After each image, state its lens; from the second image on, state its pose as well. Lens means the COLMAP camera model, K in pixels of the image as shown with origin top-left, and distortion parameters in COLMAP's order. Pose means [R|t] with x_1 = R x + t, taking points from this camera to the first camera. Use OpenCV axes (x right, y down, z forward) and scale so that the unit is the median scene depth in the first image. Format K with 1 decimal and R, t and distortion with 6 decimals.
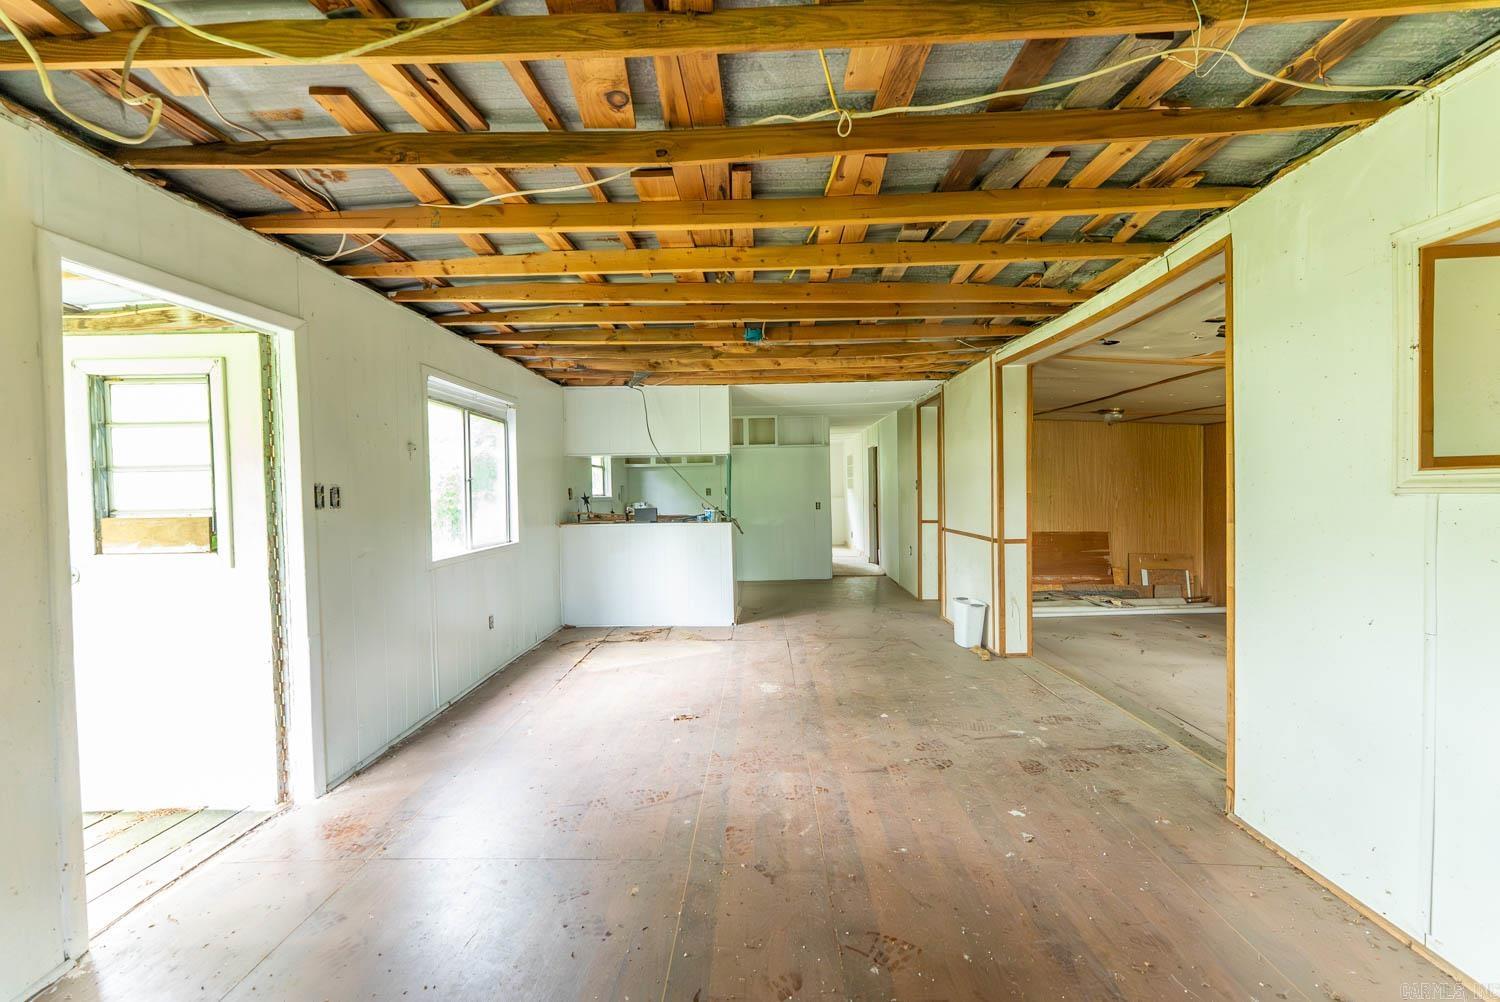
lens RADIAL K [[598.2, 0, 744.6], [0, 598.2, 502.7], [0, 0, 1]] dist [-0.002169, -0.000190]
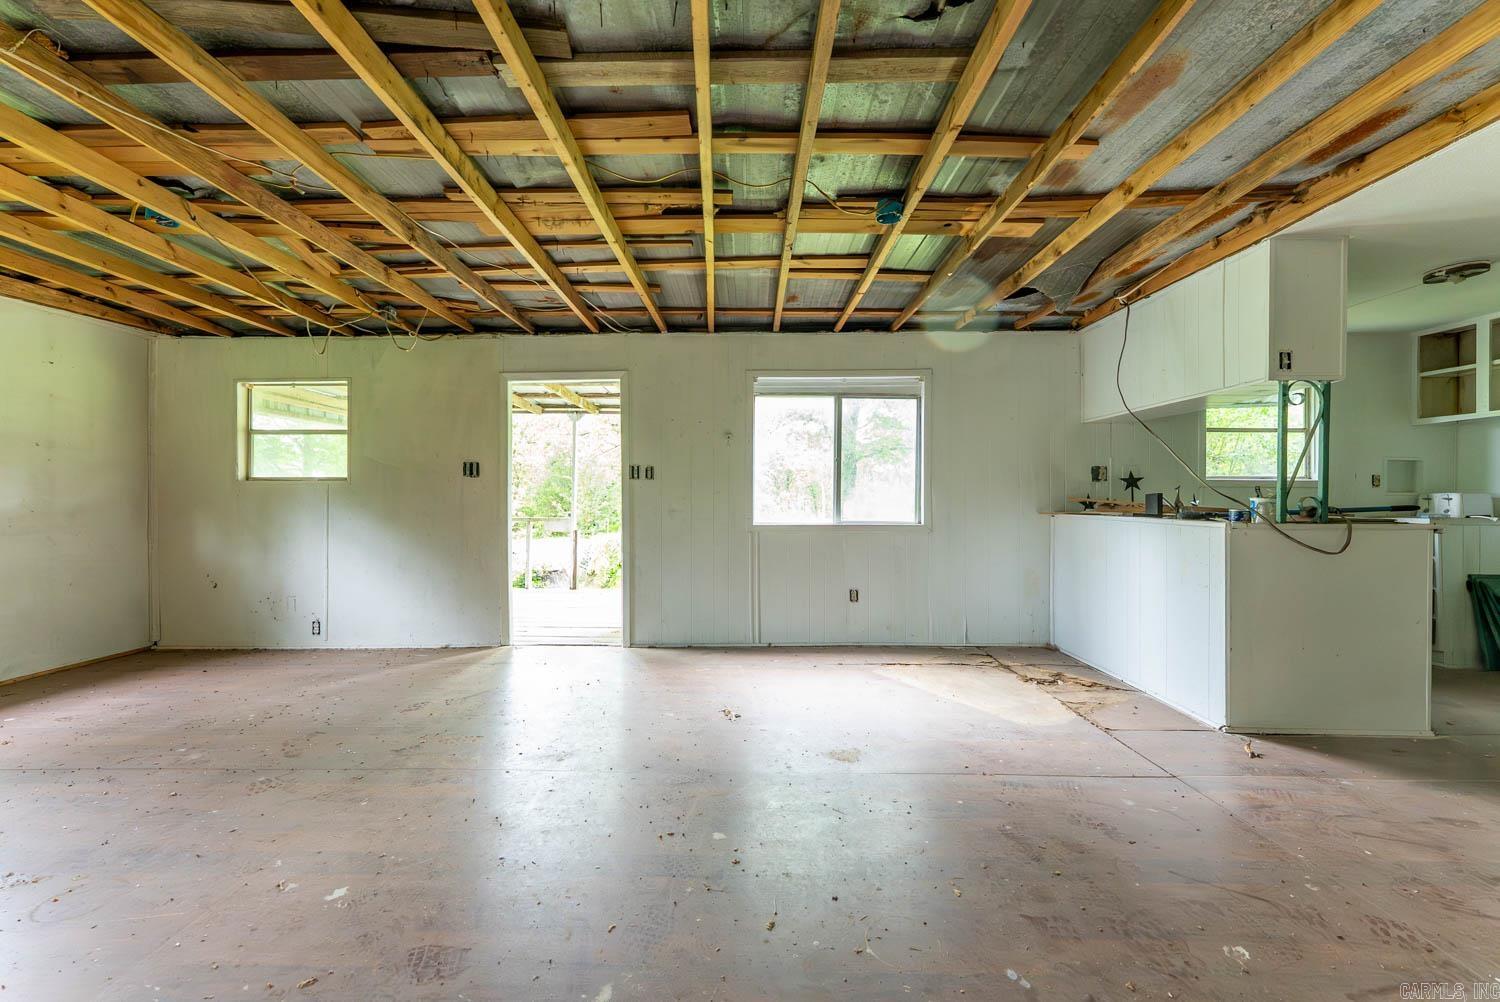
lens RADIAL K [[612.0, 0, 742.3], [0, 612.0, 502.0], [0, 0, 1]] dist [-0.000968, 0.000097]
pose [[0.022791, 0.023409, -0.999466, 0.835268], [-0.020149, 0.999534, 0.022951, 0.023009], [0.999537, 0.019615, 0.023252, 1.031081]]
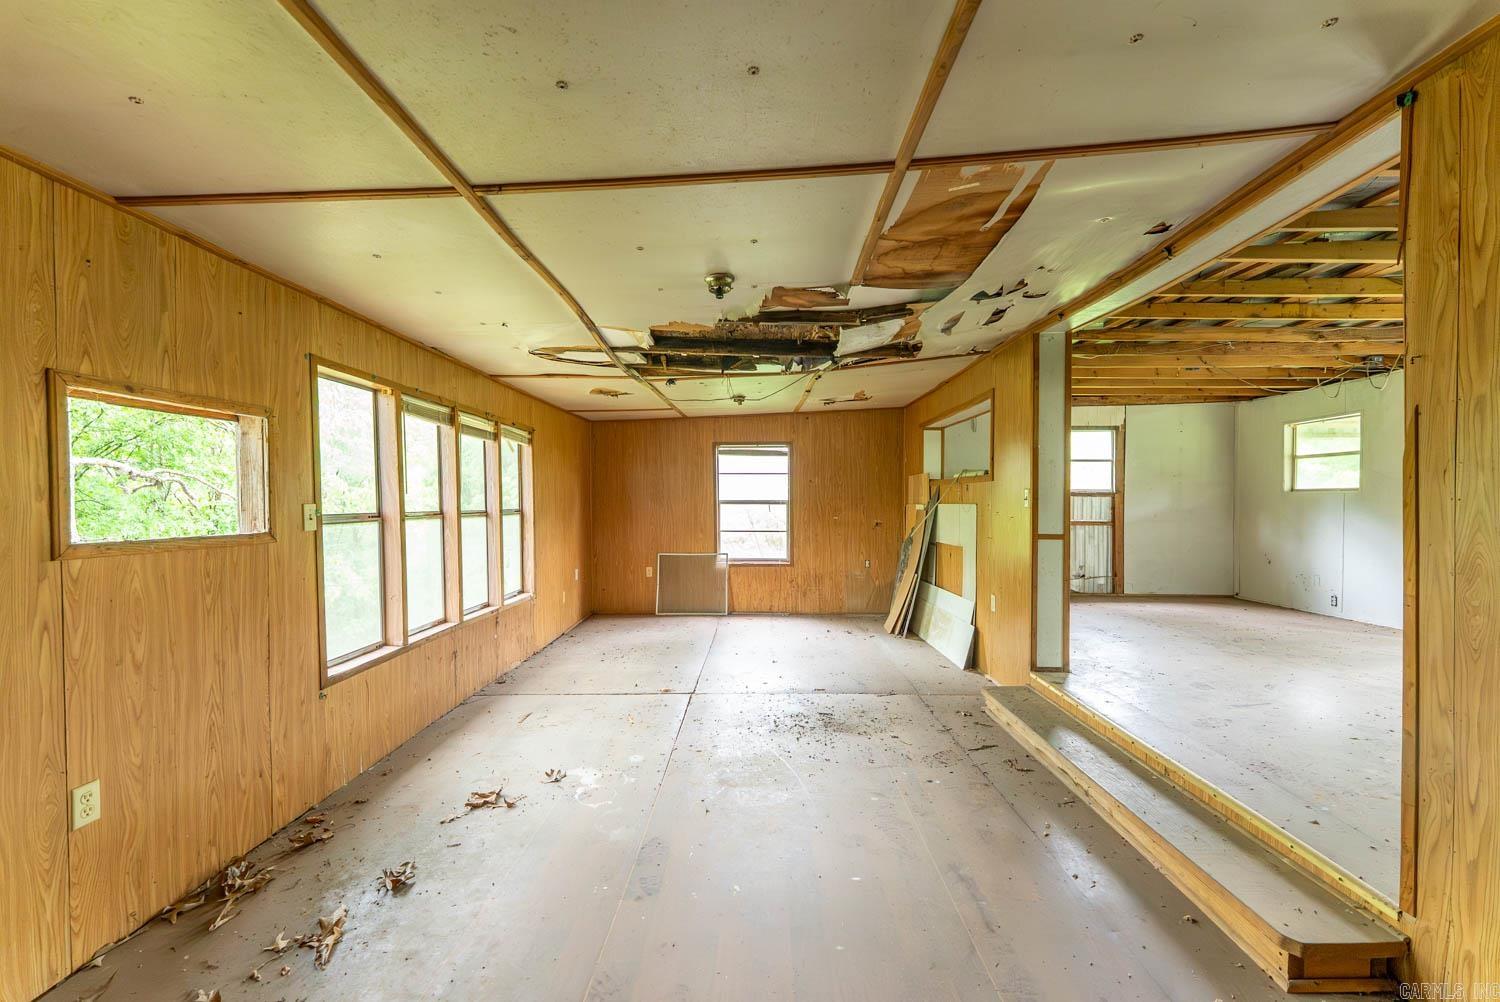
lens RADIAL K [[598.2, 0, 744.6], [0, 598.2, 502.7], [0, 0, 1]] dist [-0.002169, -0.000190]
pose [[-0.999885, 0.013210, -0.007490, 1.236527], [0.013042, 0.999671, 0.022108, -0.002547], [0.007780, 0.022008, -0.999728, 1.908023]]
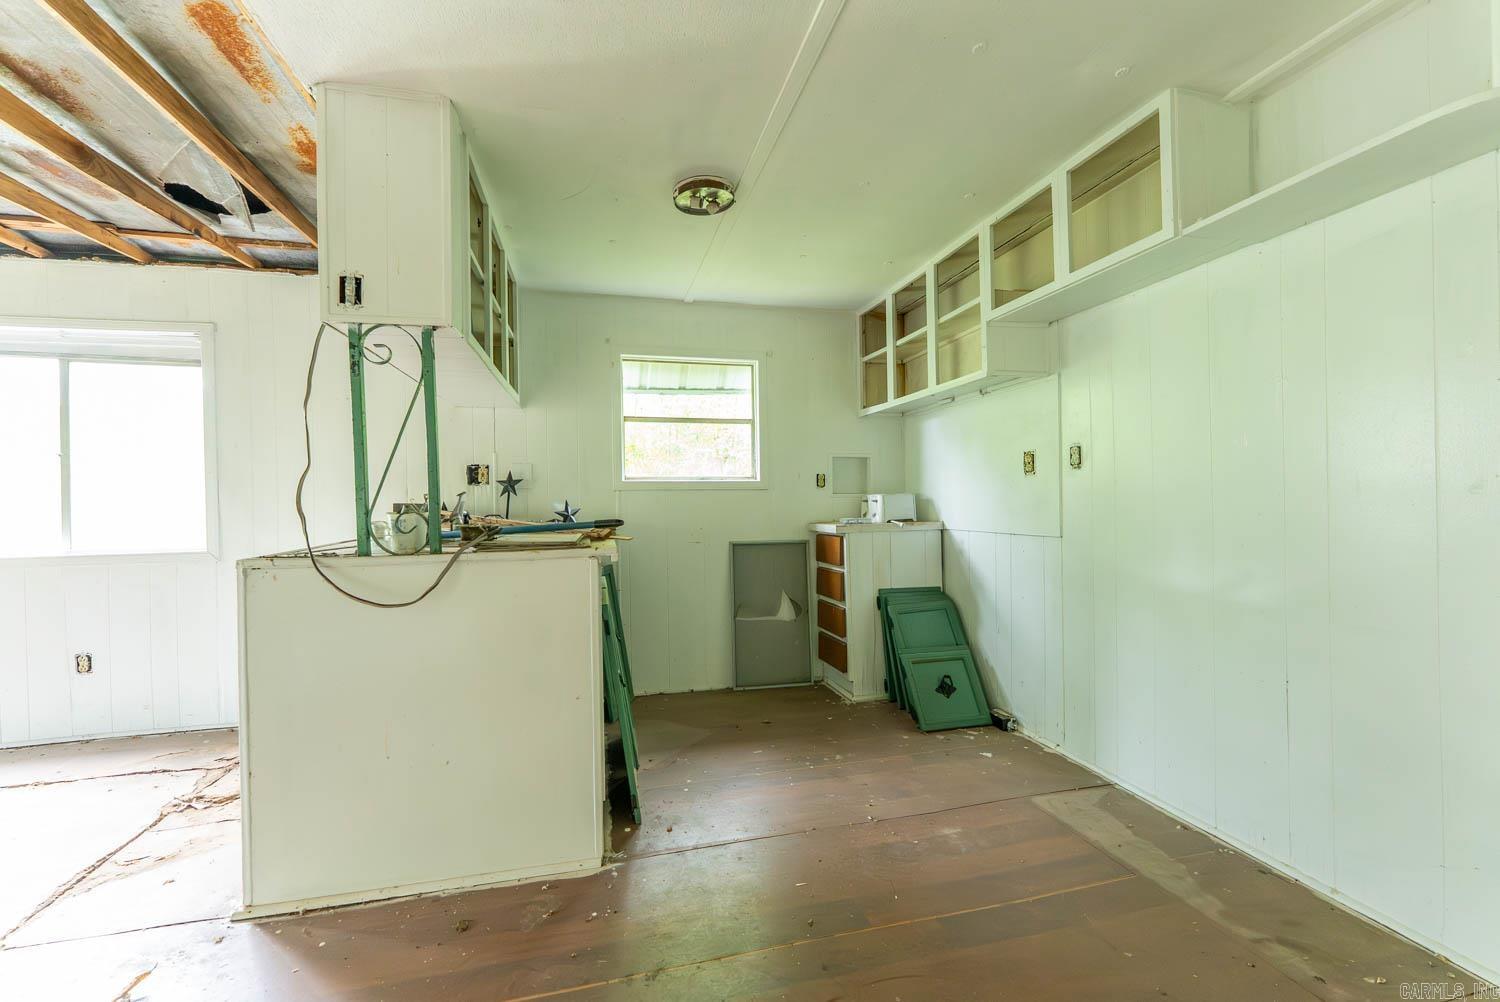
lens RADIAL K [[599.5, 0, 743.7], [0, 599.5, 504.7], [0, 0, 1]] dist [-0.001043, -0.000171]
pose [[0.271483, 0.024533, -0.962131, 0.573383], [-0.006724, 0.999699, 0.023594, -0.001496], [0.962420, 0.000064, 0.271566, 2.024058]]
